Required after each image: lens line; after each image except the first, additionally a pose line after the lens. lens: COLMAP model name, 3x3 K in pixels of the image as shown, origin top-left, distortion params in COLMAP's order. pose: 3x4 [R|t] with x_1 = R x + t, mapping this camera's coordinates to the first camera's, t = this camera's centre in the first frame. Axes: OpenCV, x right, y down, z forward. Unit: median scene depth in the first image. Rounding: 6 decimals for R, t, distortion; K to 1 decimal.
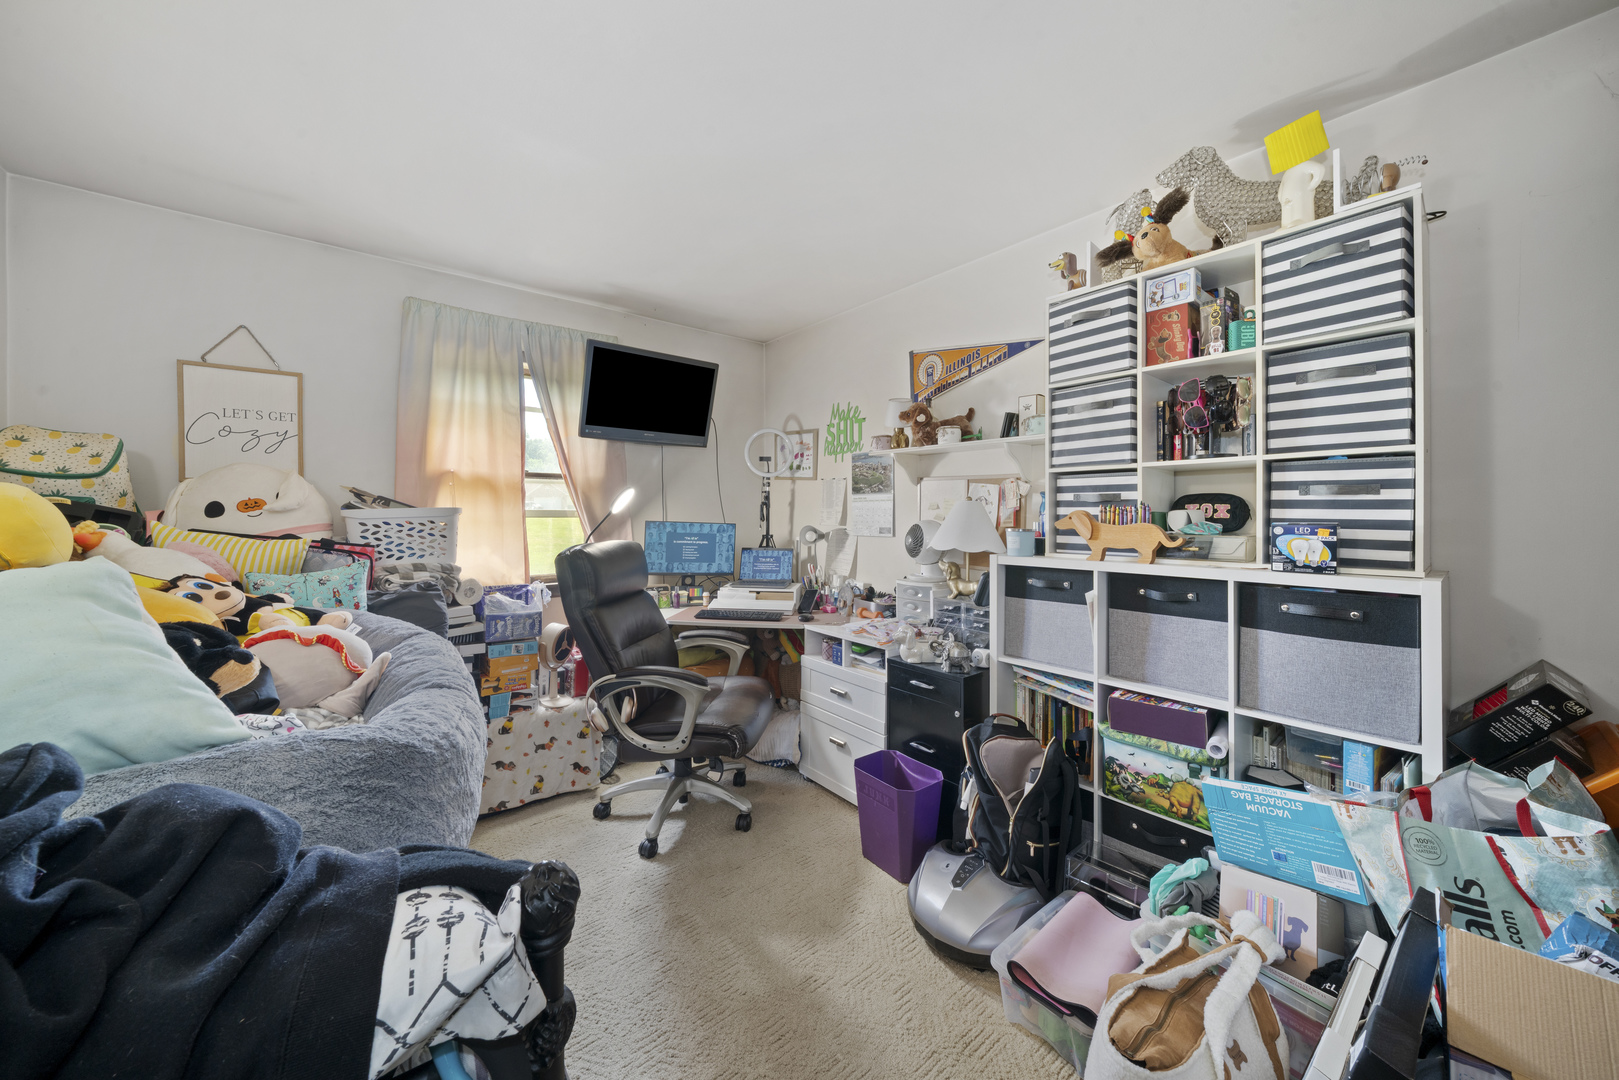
lens RADIAL K [[556.2, 0, 806.3], [0, 556.2, 528.2], [0, 0, 1]] dist [0.000597, 0.000026]
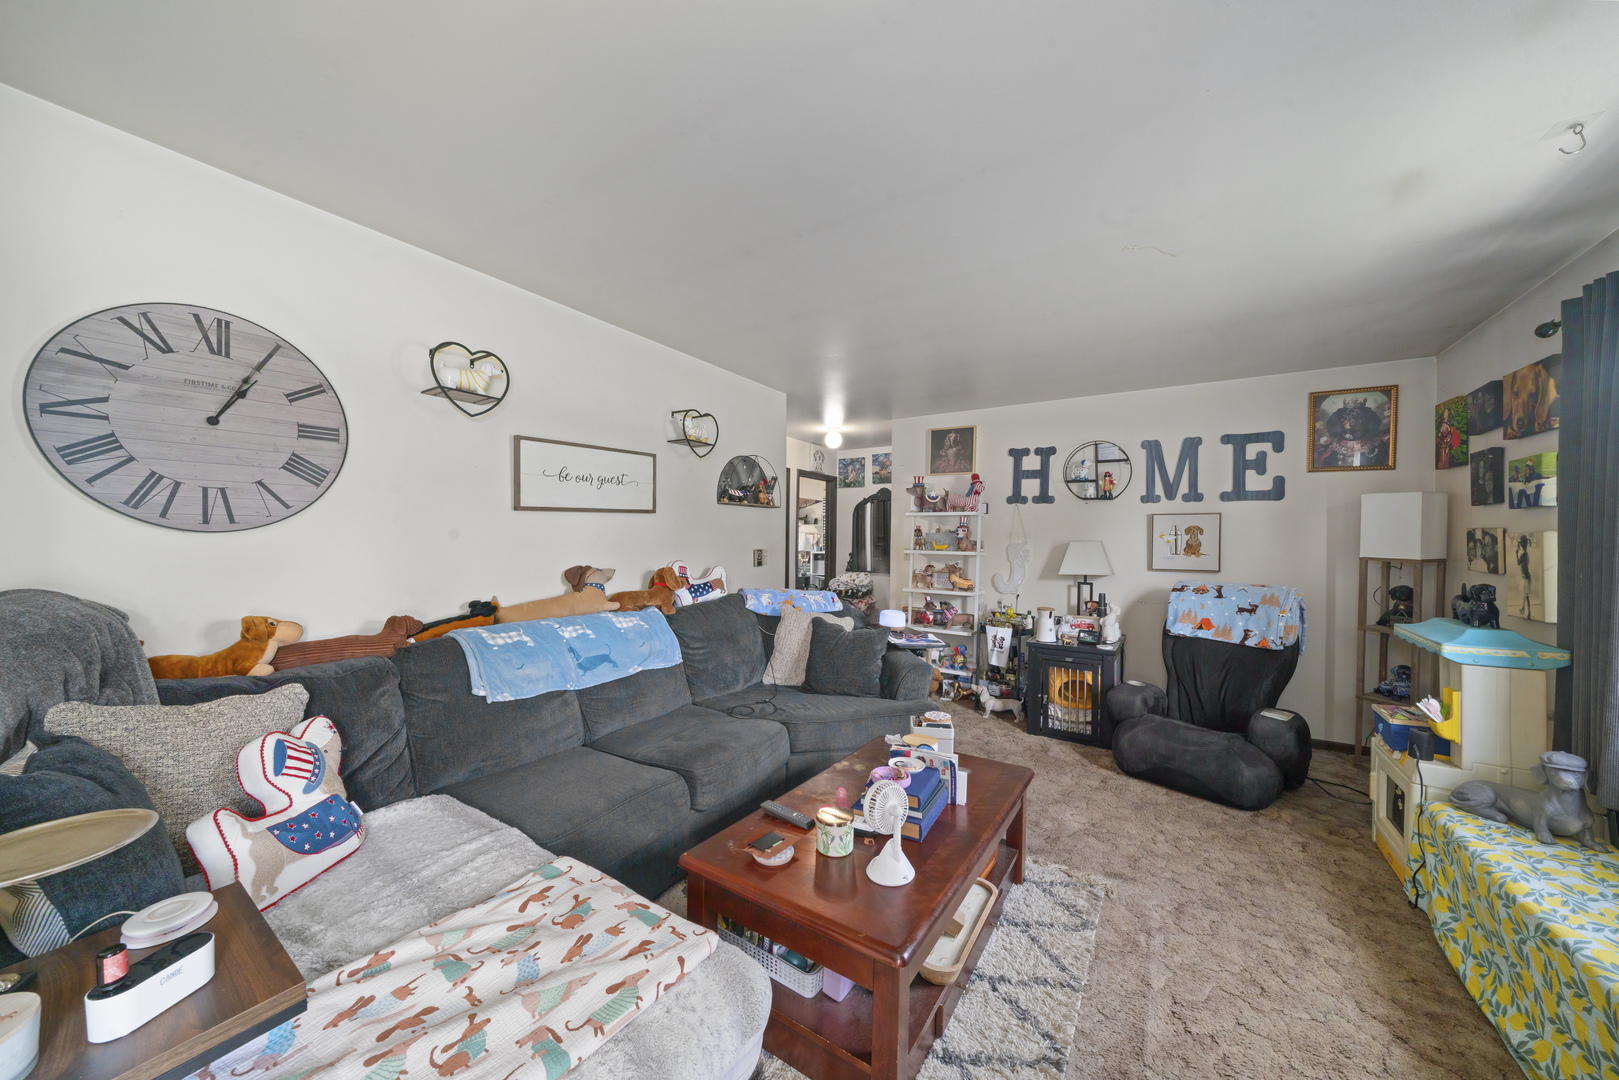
lens RADIAL K [[556.2, 0, 811.0], [0, 556.2, 540.4], [0, 0, 1]] dist [0.000597, 0.000026]
pose [[0.951340, 0.012722, 0.307881, -0.968853], [-0.011877, 0.999919, -0.004618, -0.020015], [-0.307915, 0.000736, 0.951414, -3.015834]]
